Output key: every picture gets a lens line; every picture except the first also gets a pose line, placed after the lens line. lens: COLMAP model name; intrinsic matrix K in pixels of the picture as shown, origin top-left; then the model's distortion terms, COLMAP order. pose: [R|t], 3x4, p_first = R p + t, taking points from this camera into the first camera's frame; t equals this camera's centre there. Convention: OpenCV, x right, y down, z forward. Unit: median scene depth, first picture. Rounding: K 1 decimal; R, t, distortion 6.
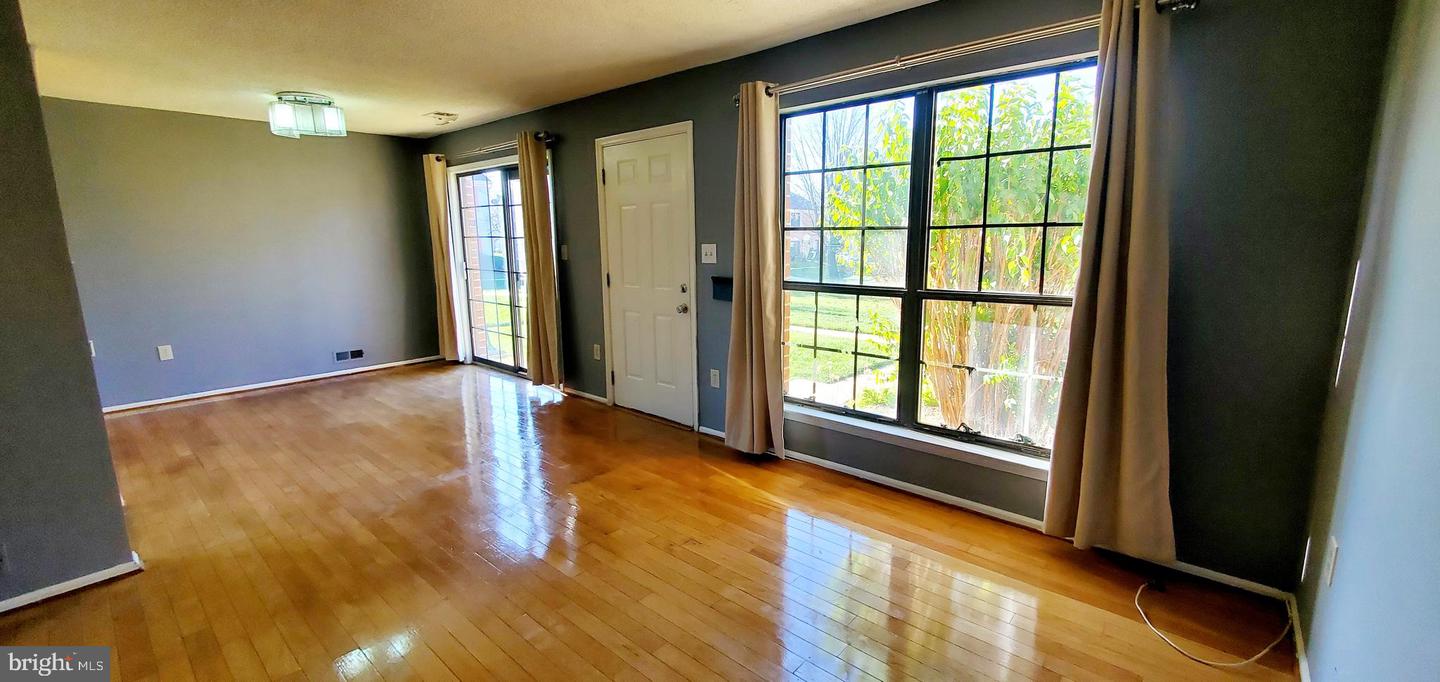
lens RADIAL K [[573.9, 0, 742.9], [0, 573.9, 334.5], [0, 0, 1]] dist [-0.000028, -0.000828]
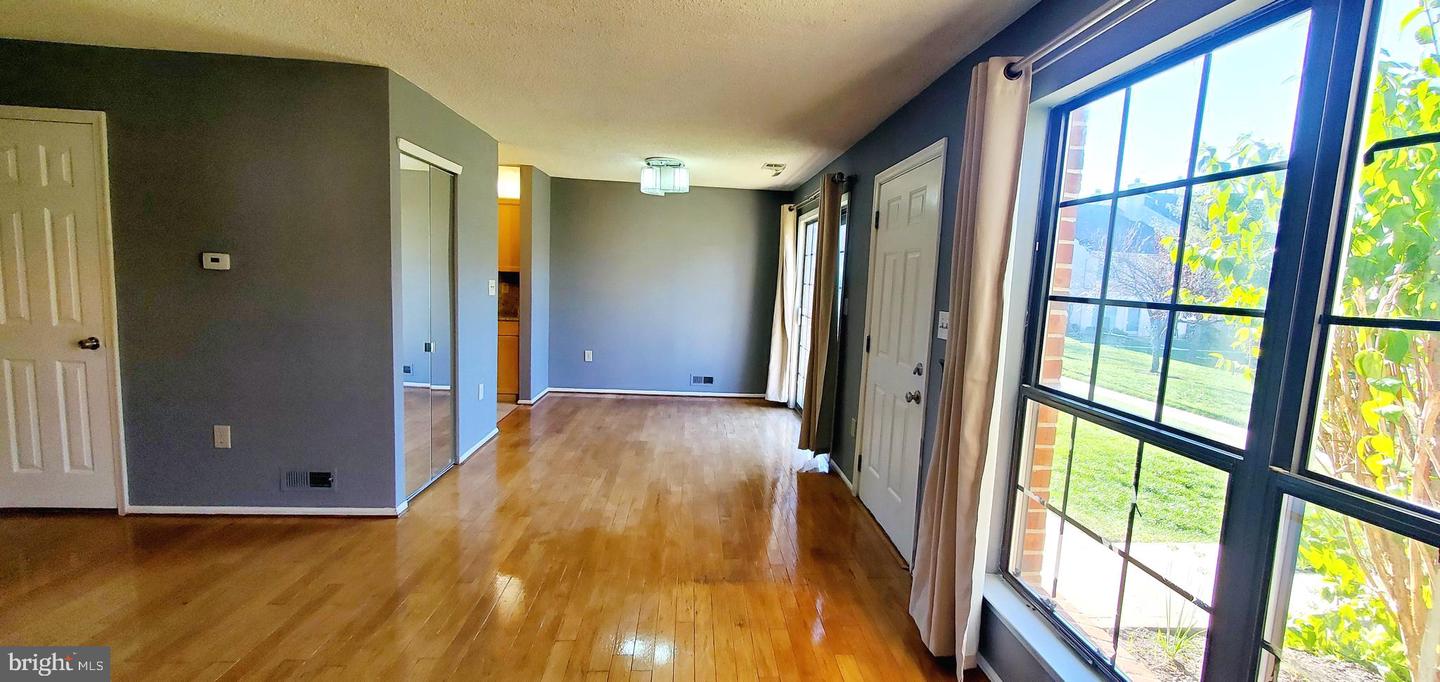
lens RADIAL K [[573.9, 0, 739.5], [0, 573.9, 336.8], [0, 0, 1]] dist [-0.000028, -0.000828]
pose [[0.704648, 0.116873, -0.699865, 0.249347], [-0.173290, 0.984820, -0.010016, -0.078571], [0.688071, 0.128338, 0.714205, 0.344602]]
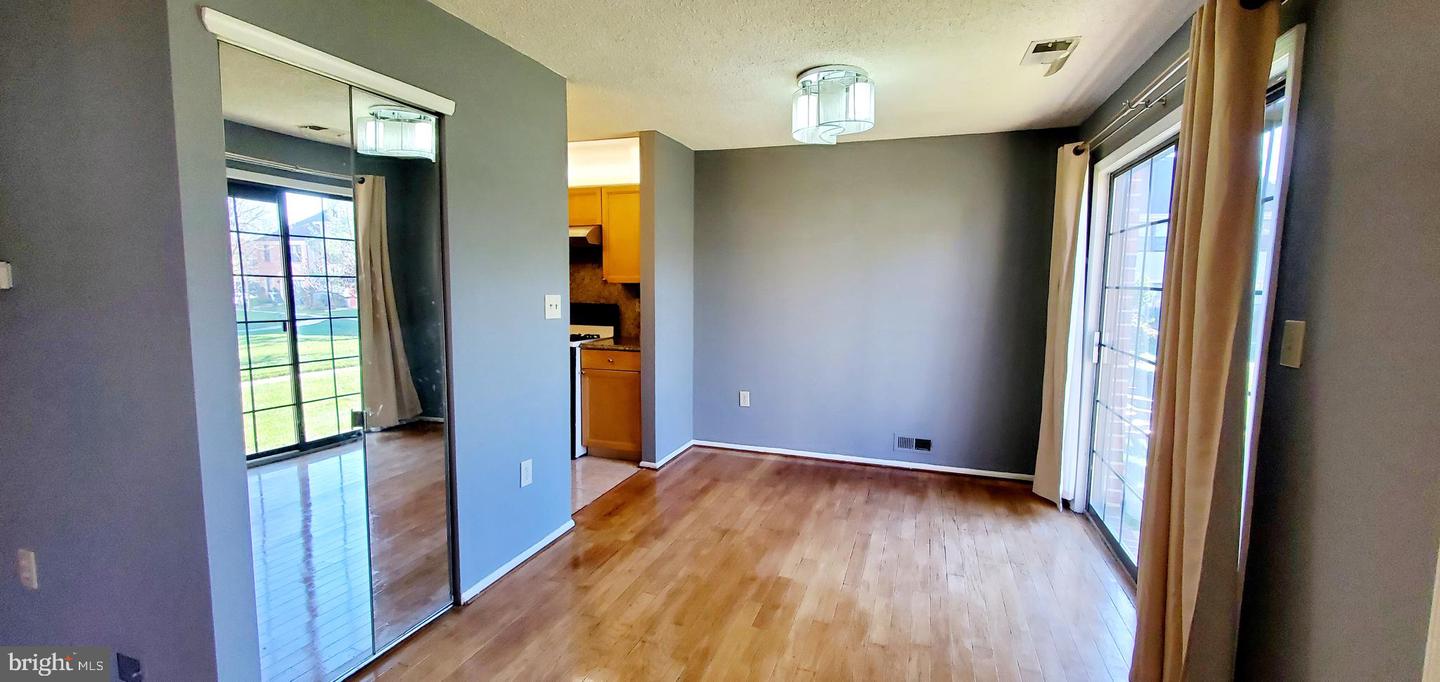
lens RADIAL K [[573.9, 0, 733.6], [0, 573.9, 334.6], [0, 0, 1]] dist [-0.000028, -0.000828]
pose [[0.368233, 0.100854, -0.924247, -0.174292], [-0.173822, 0.984039, 0.038126, -0.138019], [0.913340, 0.146615, 0.379886, 0.775694]]
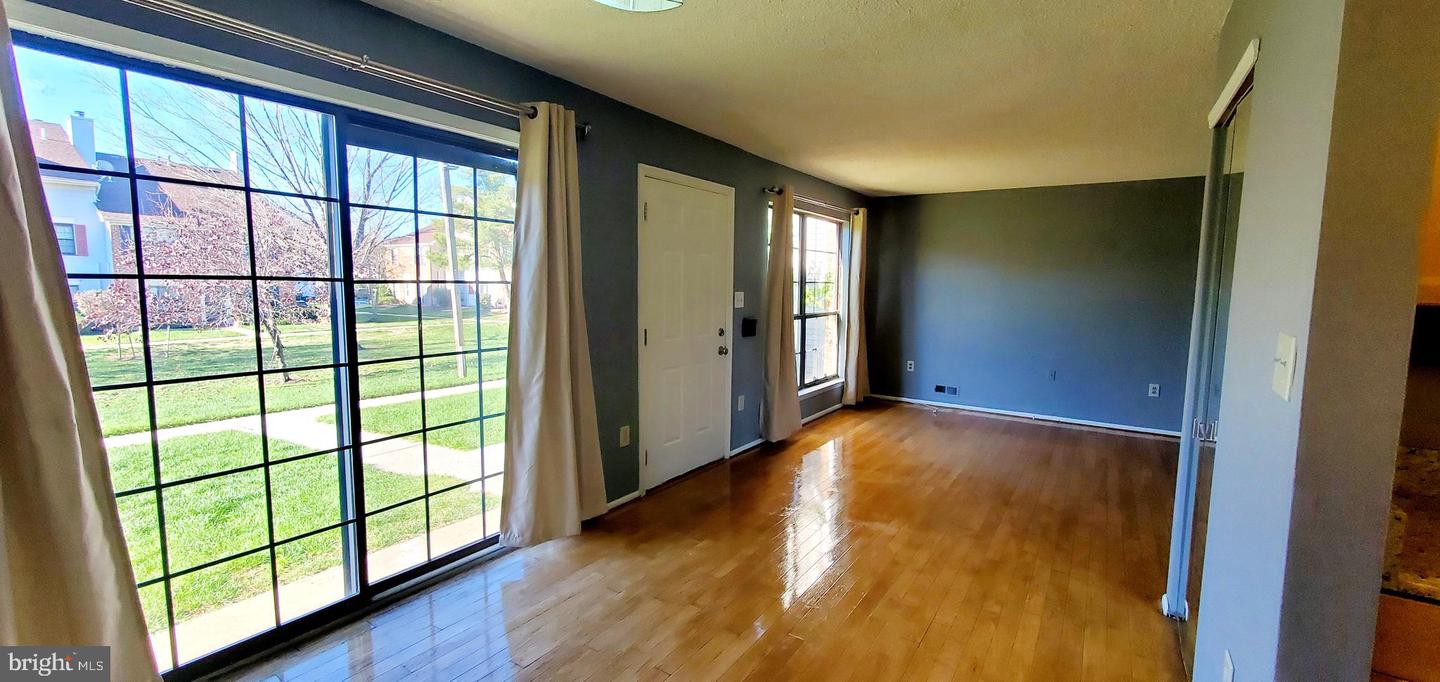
lens RADIAL K [[573.9, 0, 727.3], [0, 573.9, 337.3], [0, 0, 1]] dist [-0.000028, -0.000828]
pose [[-0.115351, -0.088429, 0.989381, -1.256829], [0.152459, 0.982652, 0.105602, -0.195303], [-0.981555, 0.163021, -0.099868, 1.159528]]
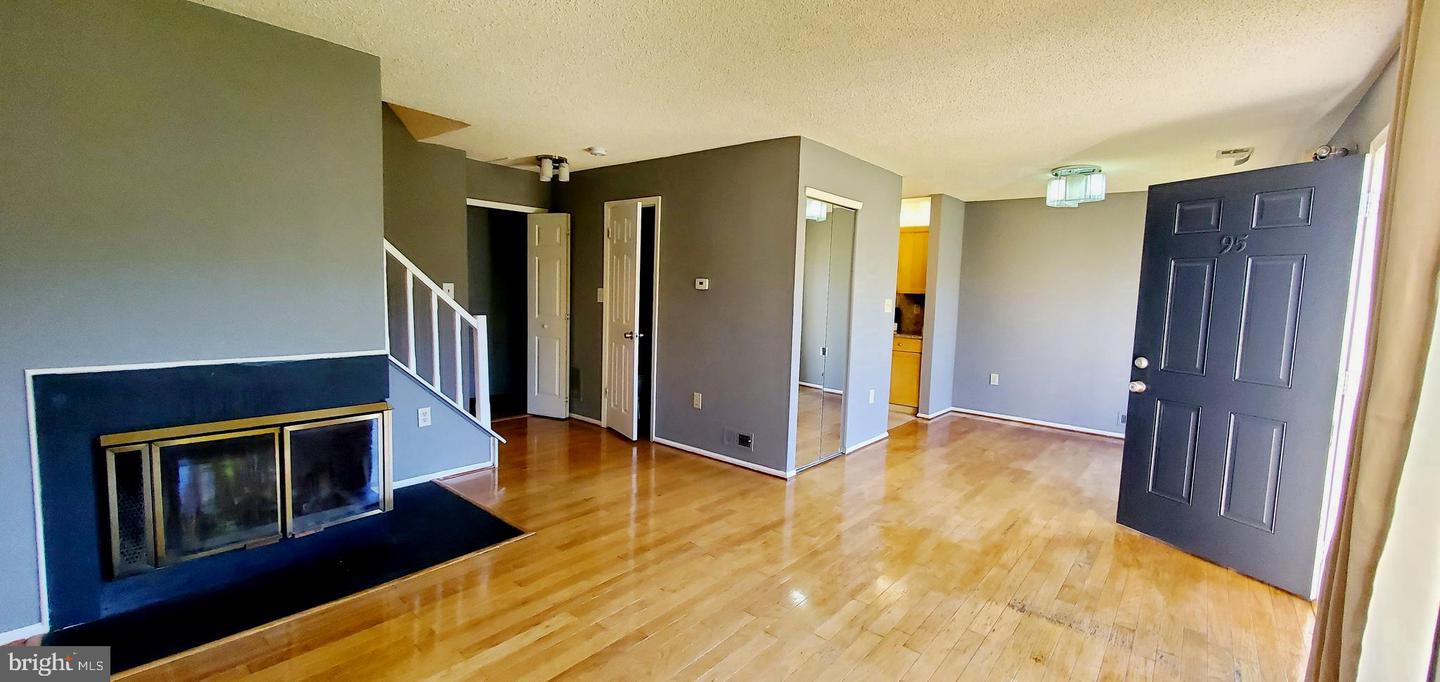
lens RADIAL K [[573.9, 0, 733.2], [0, 573.9, 336.1], [0, 0, 1]] dist [-0.000028, -0.000828]
pose [[0.008311, 0.095690, -0.995376, 0.387449], [-0.204482, 0.974539, 0.091980, -0.082214], [0.978835, 0.202772, 0.027667, 0.452619]]
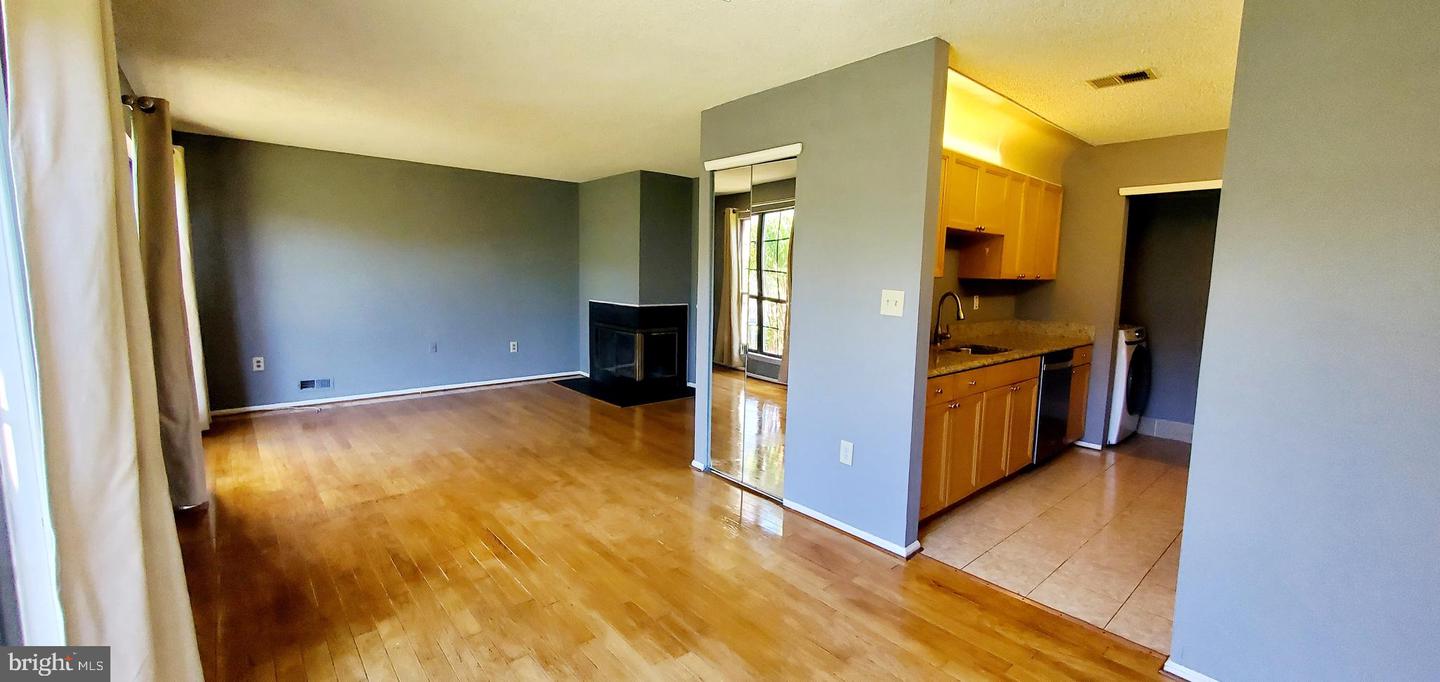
lens RADIAL K [[573.9, 0, 745.2], [0, 573.9, 342.6], [0, 0, 1]] dist [-0.000028, -0.000828]
pose [[-0.991303, -0.029304, 0.128296, -0.903031], [0.009001, 0.957511, 0.288257, -0.268467], [-0.131292, 0.286905, -0.948919, 1.579846]]
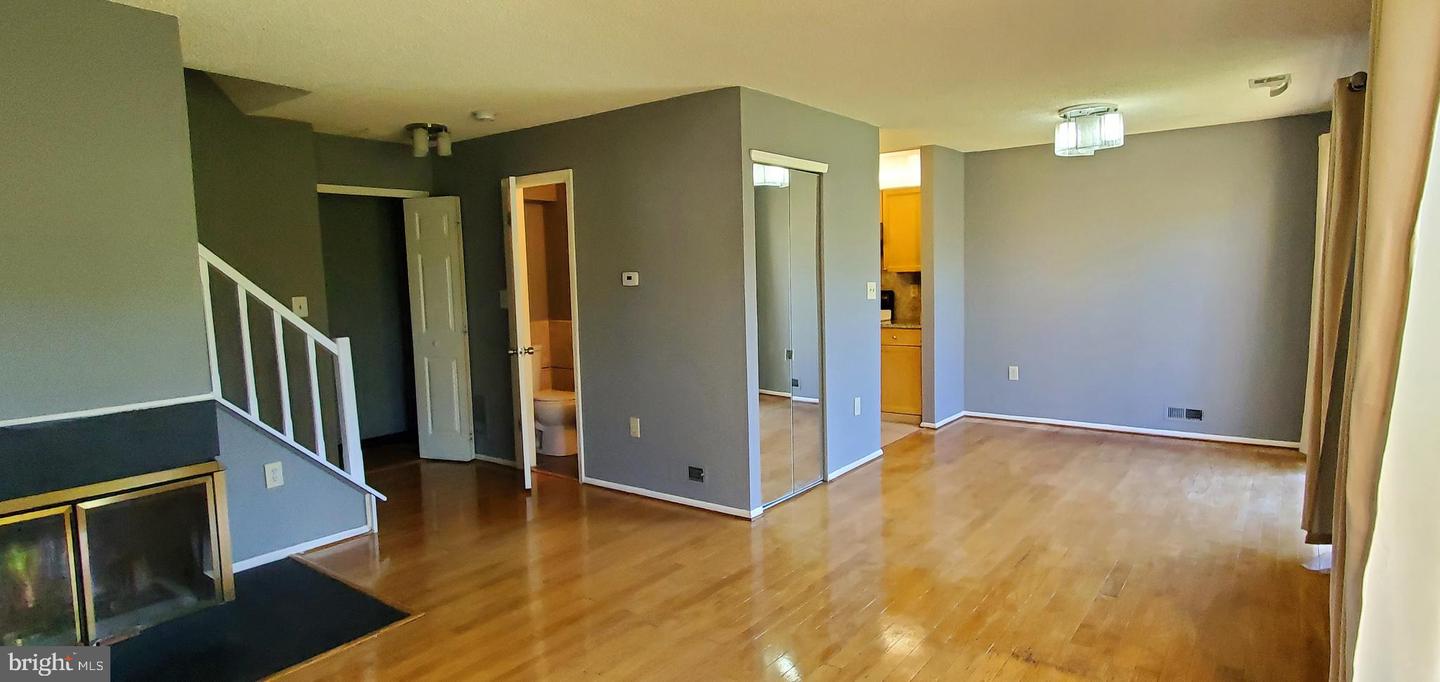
lens RADIAL K [[744.7, 0, 738.3], [0, 744.7, 335.6], [0, 0, 1]] dist [0.001652, -0.000841]
pose [[0.062384, 0.096936, -0.993334, 0.414191], [-0.146250, 0.985417, 0.086978, -0.104982], [0.987279, 0.139849, 0.075651, 0.495143]]
